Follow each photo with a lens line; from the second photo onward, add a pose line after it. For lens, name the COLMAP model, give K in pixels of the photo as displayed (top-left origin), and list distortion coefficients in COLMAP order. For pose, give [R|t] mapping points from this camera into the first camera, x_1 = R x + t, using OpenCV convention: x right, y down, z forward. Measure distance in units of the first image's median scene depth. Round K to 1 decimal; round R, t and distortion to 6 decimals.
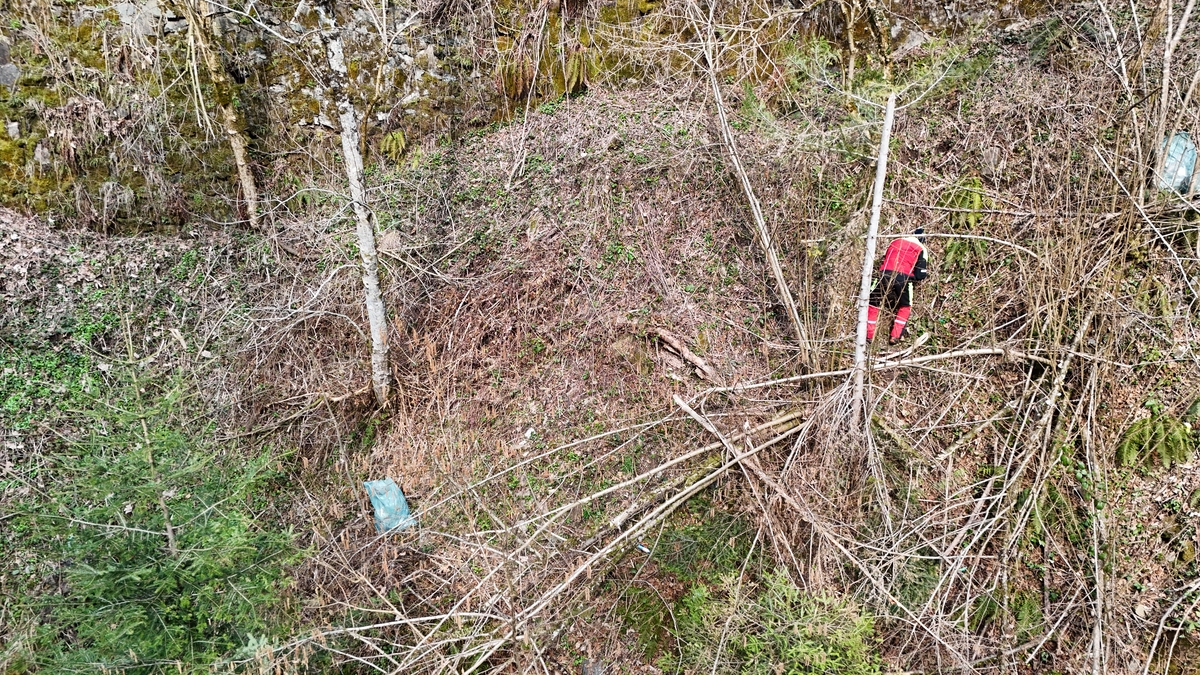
lens RADIAL K [[874.2, 0, 607.3], [0, 874.2, 338.0], [0, 0, 1]] dist [0.076538, -0.070368]
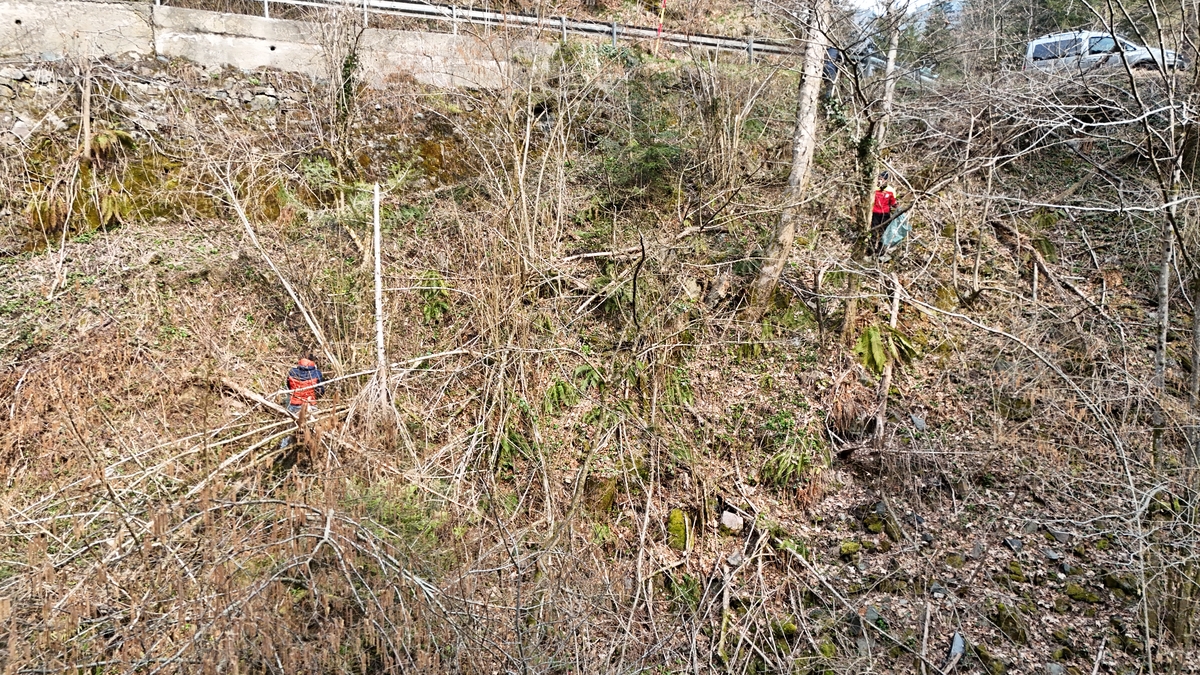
lens RADIAL K [[874.2, 0, 601.5], [0, 874.2, 335.9], [0, 0, 1]] dist [0.076538, -0.070368]
pose [[0.831515, -0.044506, 0.553716, -0.164609], [0.210990, 0.947390, -0.240696, 0.312083], [-0.513873, 0.316971, 0.797160, -0.282063]]
